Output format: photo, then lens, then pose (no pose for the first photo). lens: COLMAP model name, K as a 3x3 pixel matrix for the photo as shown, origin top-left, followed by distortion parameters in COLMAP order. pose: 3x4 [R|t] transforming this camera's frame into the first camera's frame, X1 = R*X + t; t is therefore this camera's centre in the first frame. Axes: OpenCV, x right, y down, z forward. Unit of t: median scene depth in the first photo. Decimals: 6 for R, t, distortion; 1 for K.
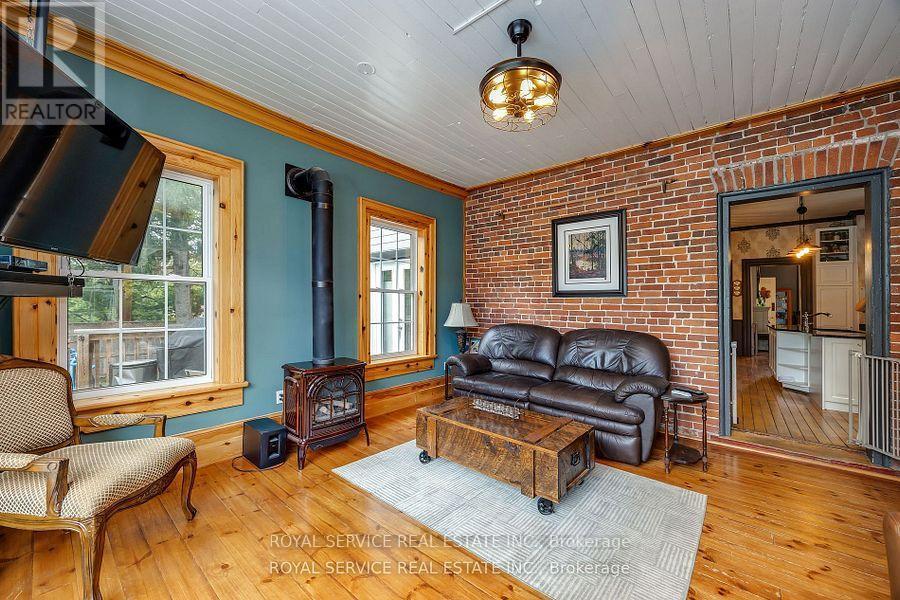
lens RADIAL K [[346.7, 0, 452.7], [0, 346.7, 296.4], [0, 0, 1]] dist [-0.020801, -0.000147]
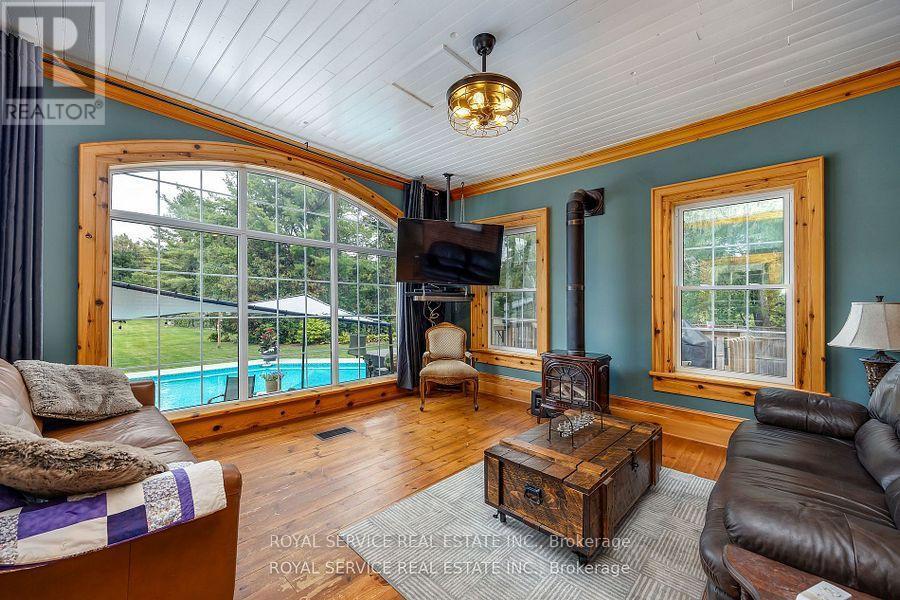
lens RADIAL K [[364.3, 0, 450.7], [0, 364.3, 296.8], [0, 0, 1]] dist [0.000638, -0.000005]
pose [[-0.072154, -0.030392, -0.996930, 1.014826], [0.011154, 0.999449, -0.031276, 0.036001], [0.997331, -0.013377, -0.071775, 0.732560]]
